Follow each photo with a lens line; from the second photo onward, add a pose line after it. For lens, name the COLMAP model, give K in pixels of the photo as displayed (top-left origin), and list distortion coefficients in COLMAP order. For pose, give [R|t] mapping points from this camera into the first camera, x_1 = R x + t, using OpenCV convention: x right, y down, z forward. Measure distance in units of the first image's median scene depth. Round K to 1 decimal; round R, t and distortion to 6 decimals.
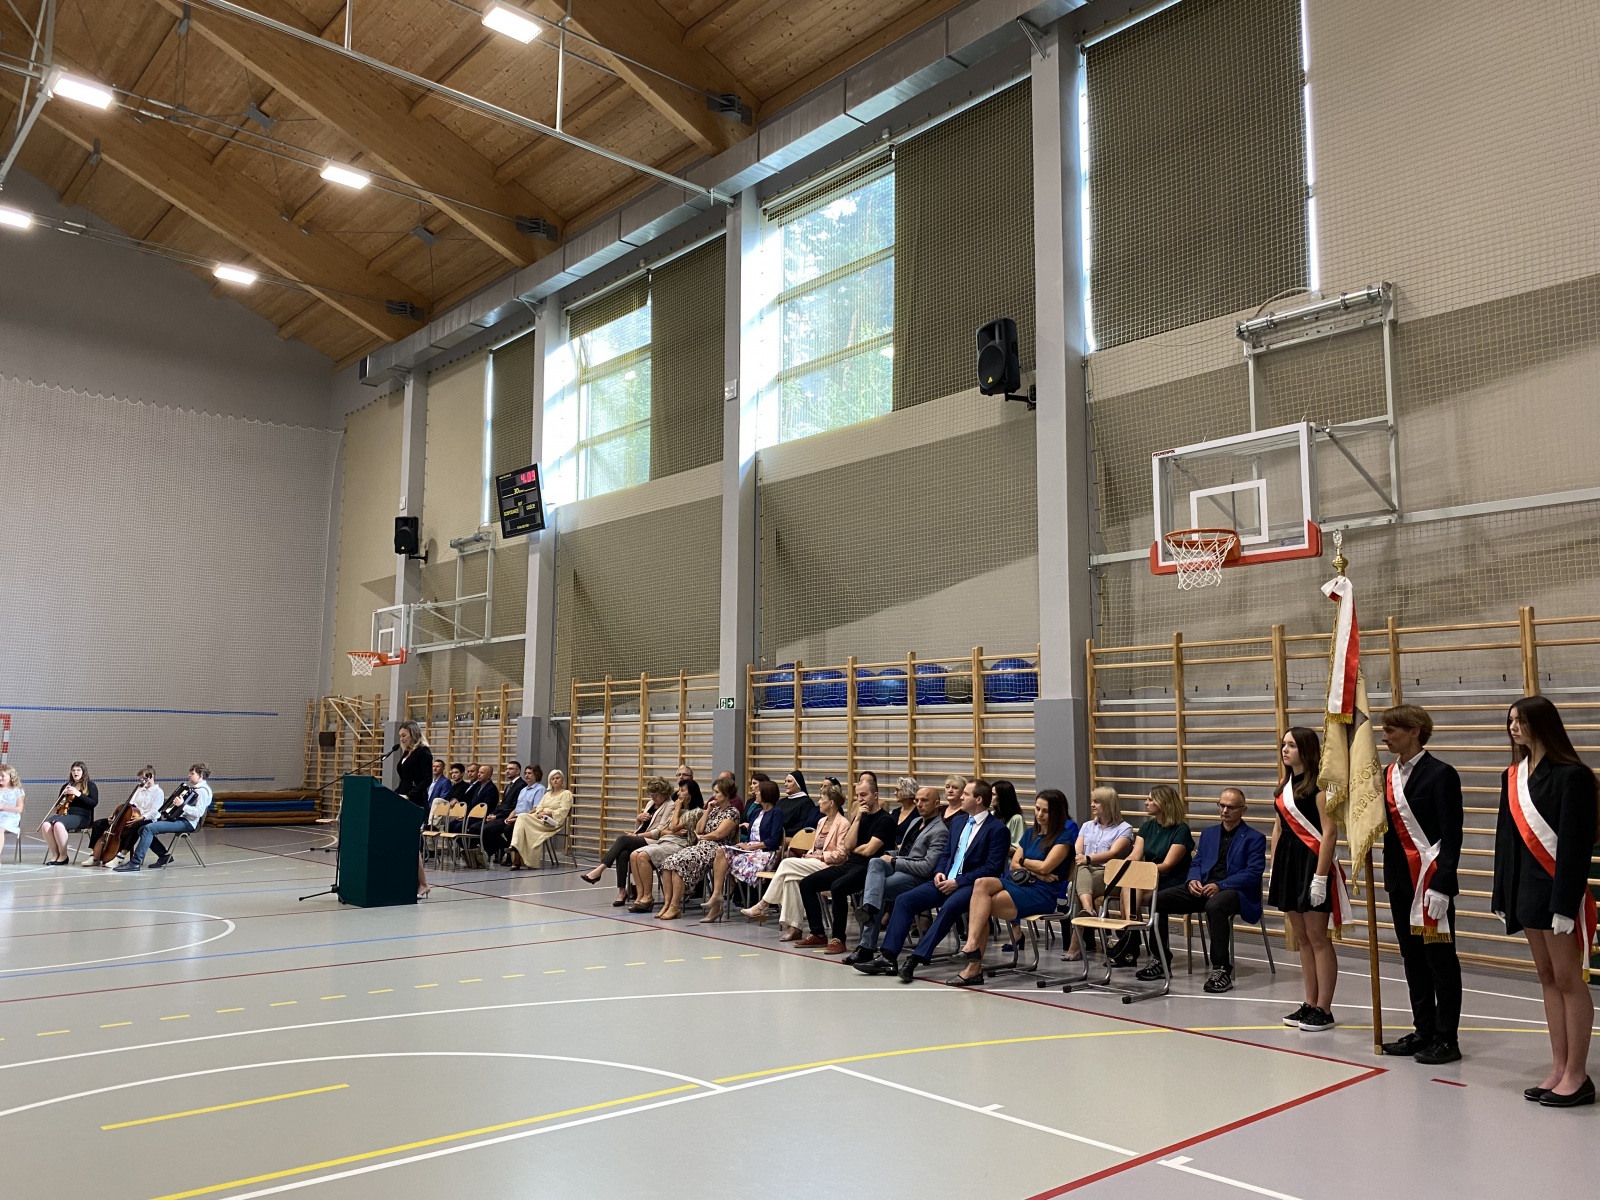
lens RADIAL K [[1222.4, 0, 798.1], [0, 1222.4, 595.6], [0, 0, 1]] dist [0.004181, -0.004285]
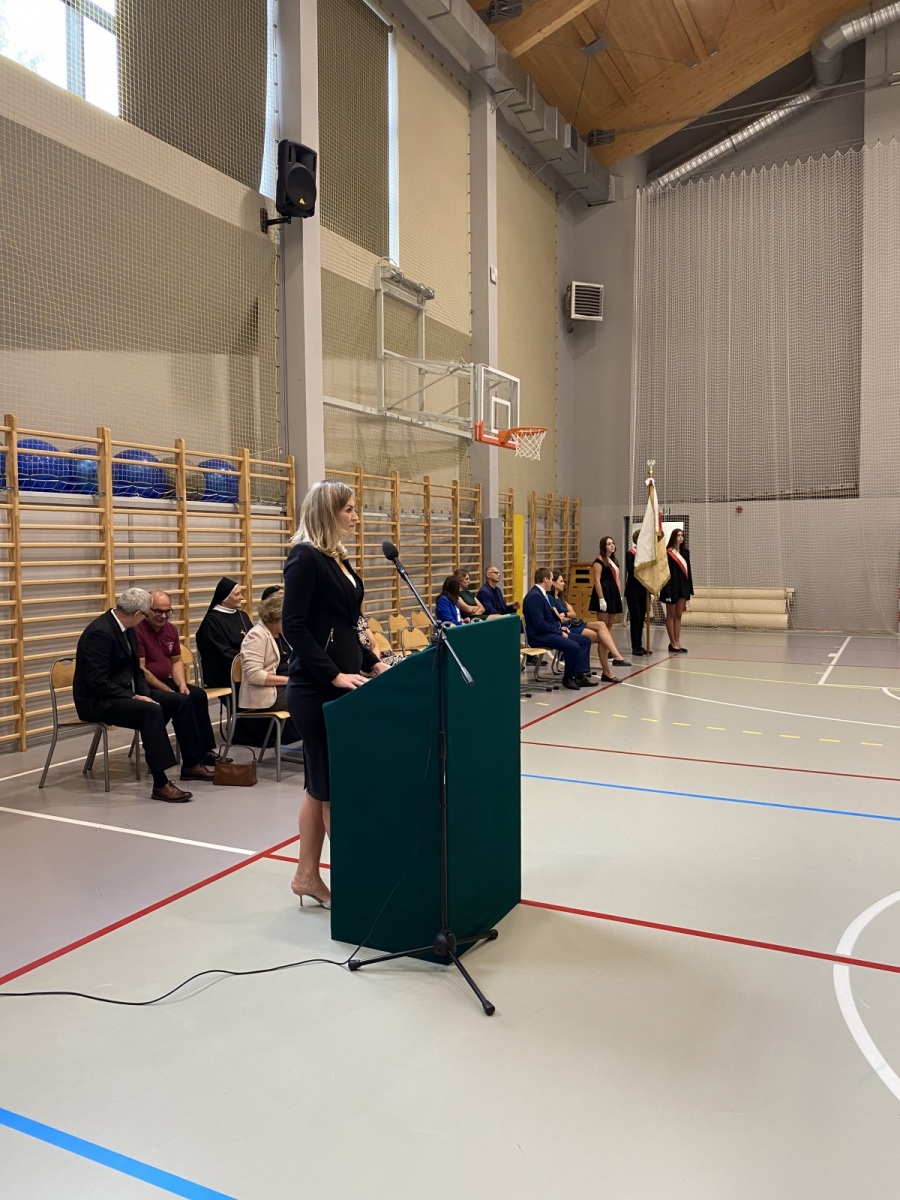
lens RADIAL K [[916.8, 0, 450.0], [0, 916.8, 595.6], [0, 0, 1]] dist [0.004181, -0.004285]
pose [[-0.391989, -0.056546, 0.918230, -0.421378], [-0.113820, 0.993422, 0.012588, 0.090511], [-0.912902, -0.099579, -0.395846, 0.763465]]
